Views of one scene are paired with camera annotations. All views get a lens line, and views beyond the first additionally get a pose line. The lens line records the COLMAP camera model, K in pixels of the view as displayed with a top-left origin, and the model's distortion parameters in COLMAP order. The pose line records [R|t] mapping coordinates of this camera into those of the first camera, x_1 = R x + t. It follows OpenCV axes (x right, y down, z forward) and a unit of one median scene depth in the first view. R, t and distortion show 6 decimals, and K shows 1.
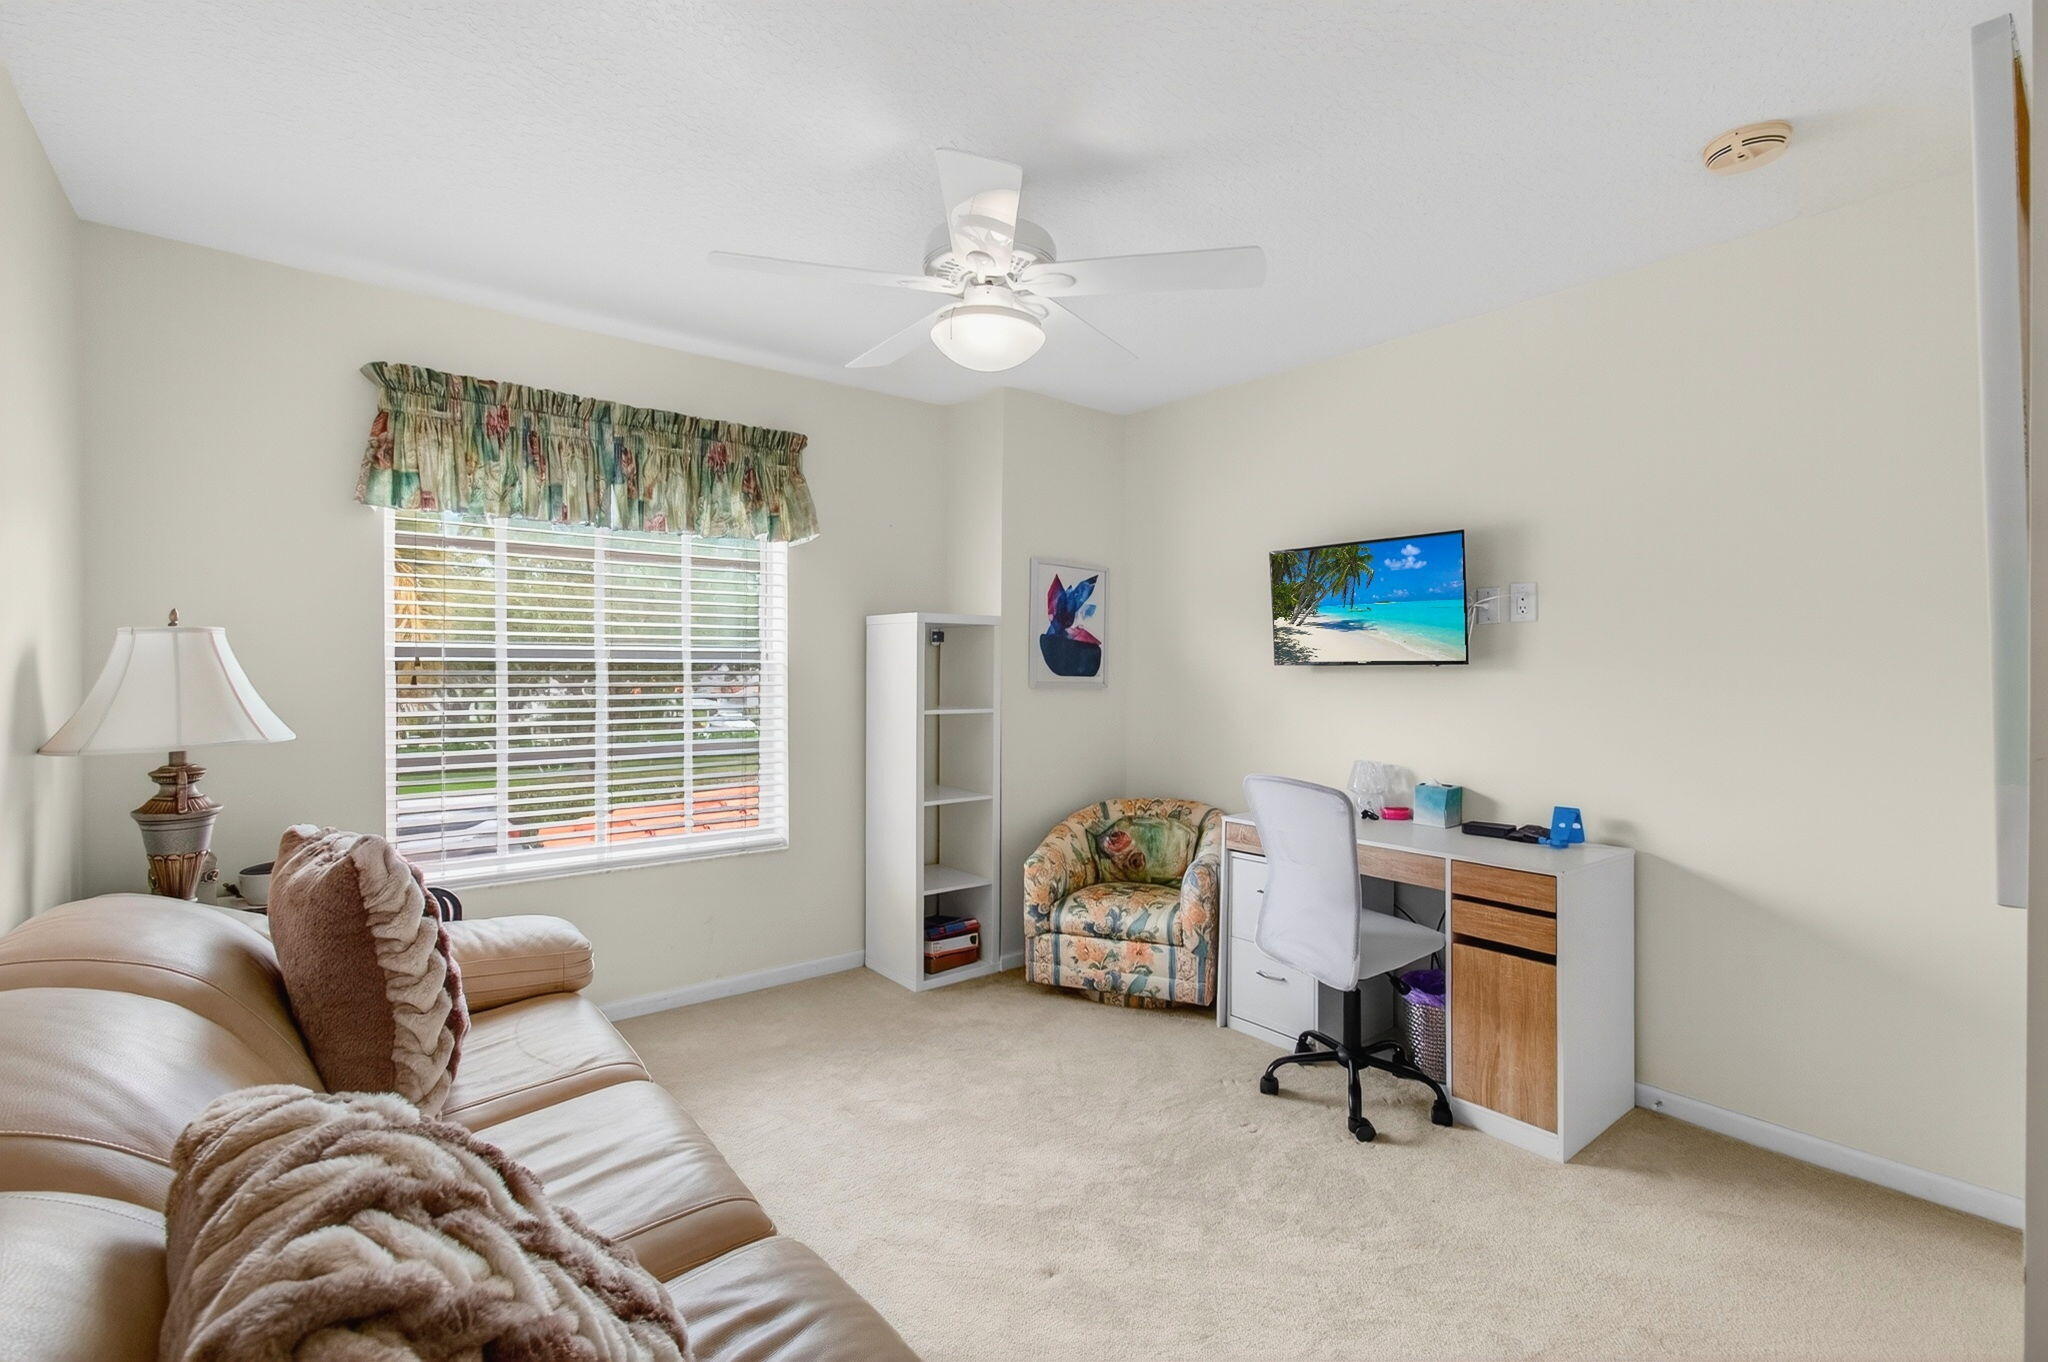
lens RADIAL K [[896.4, 0, 1012.6], [0, 896.4, 669.9], [0, 0, 1]] dist [-0.012584, -0.000055]
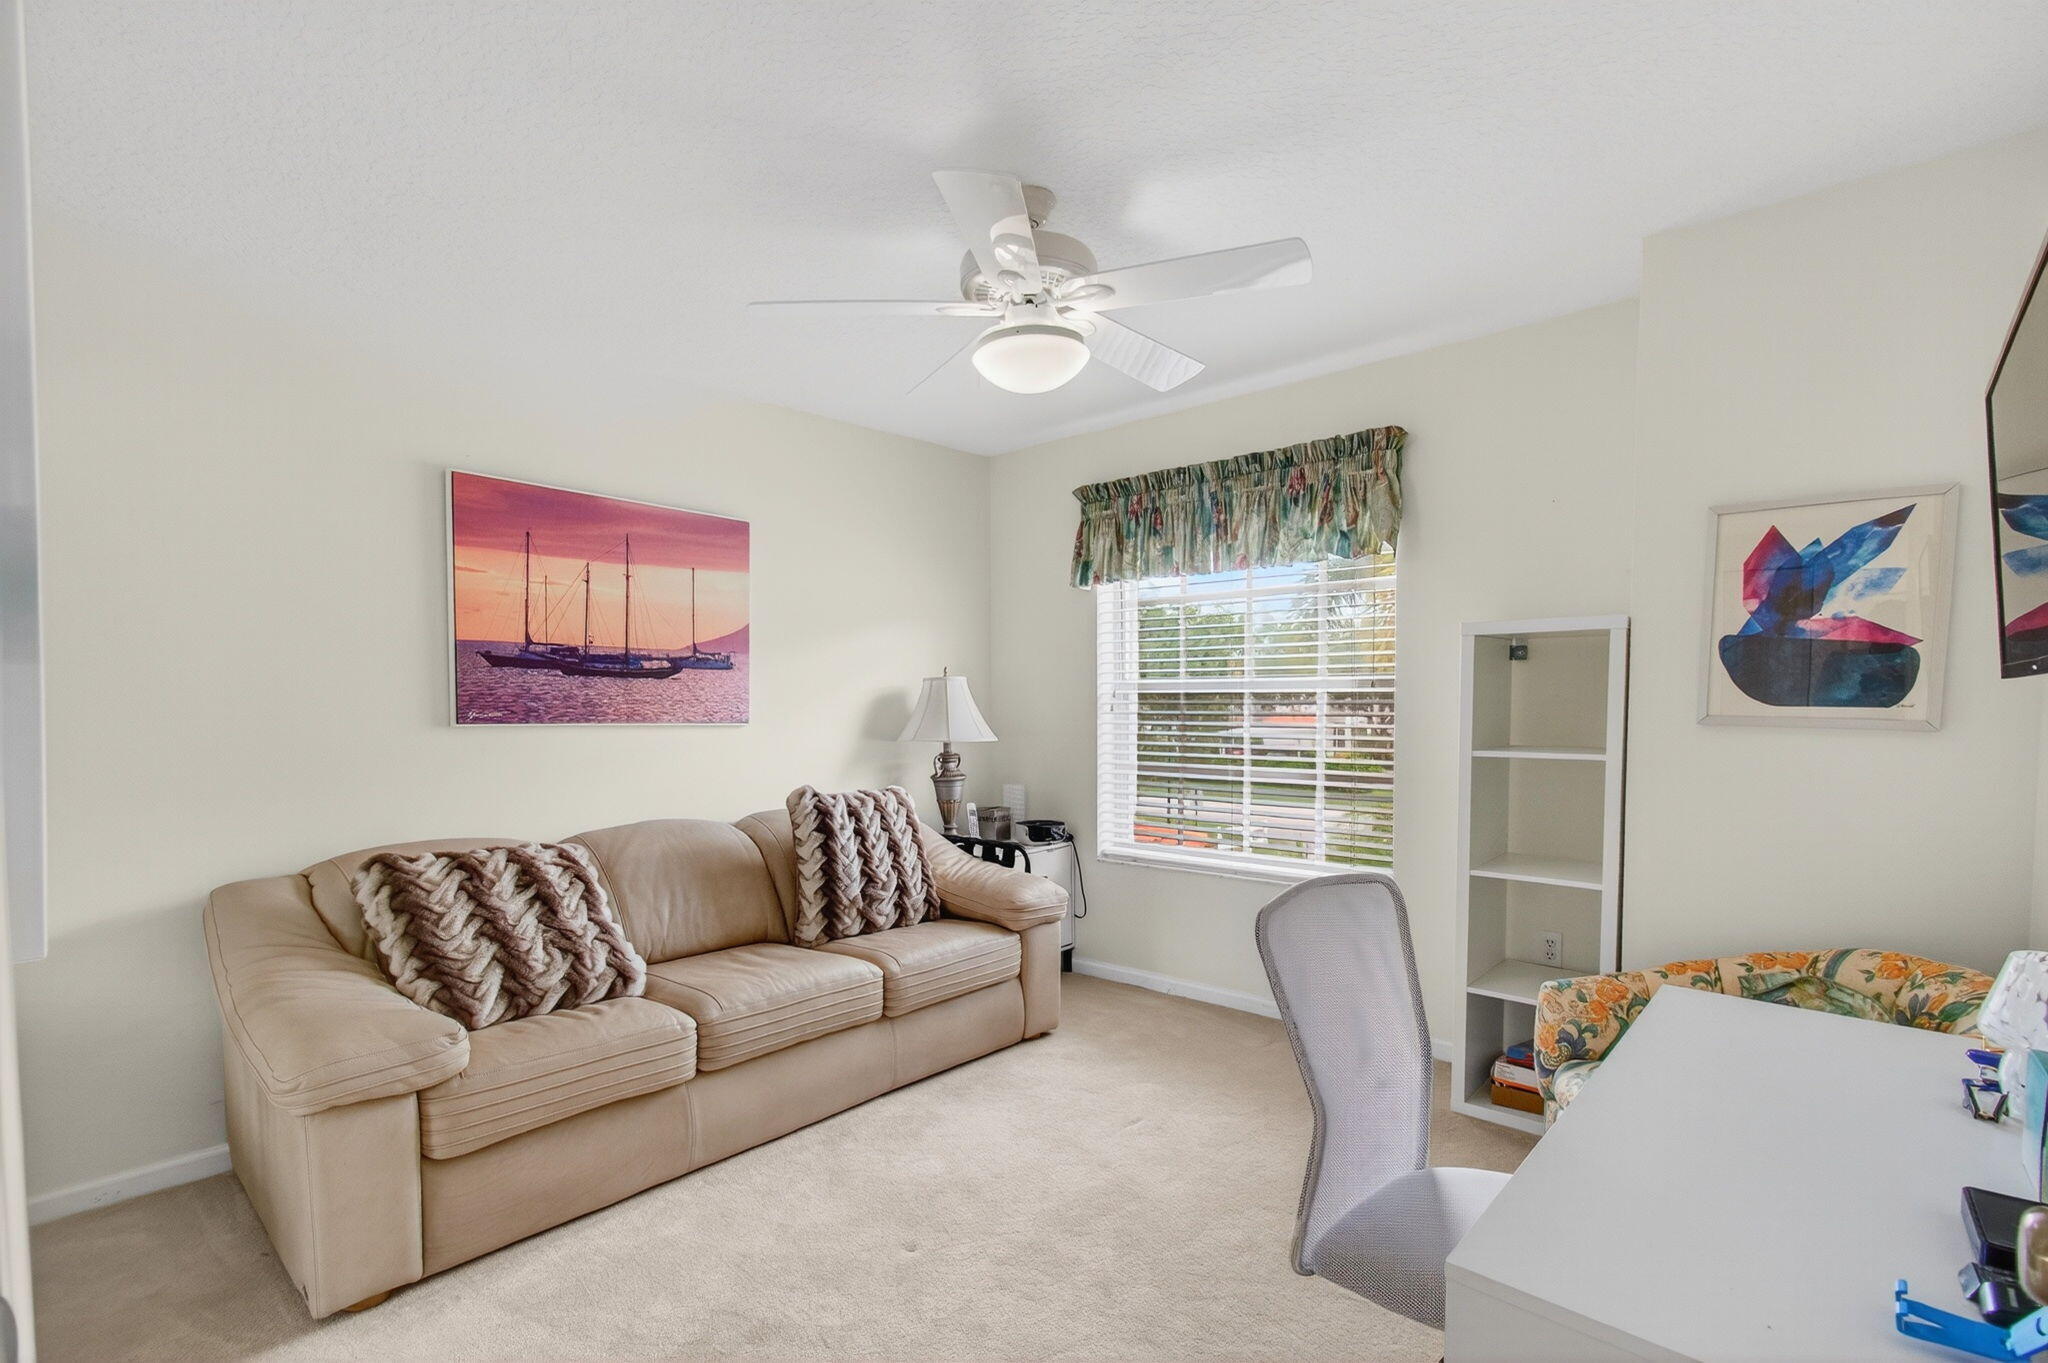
lens RADIAL K [[937.7, 0, 1021.9], [0, 937.7, 765.2], [0, 0, 1]] dist [0.000031, -0.000056]
pose [[0.176902, 0.065323, -0.982058, 0.653361], [0.002644, 0.997760, 0.066844, 0.002629], [0.984225, -0.014422, 0.176333, 0.517801]]
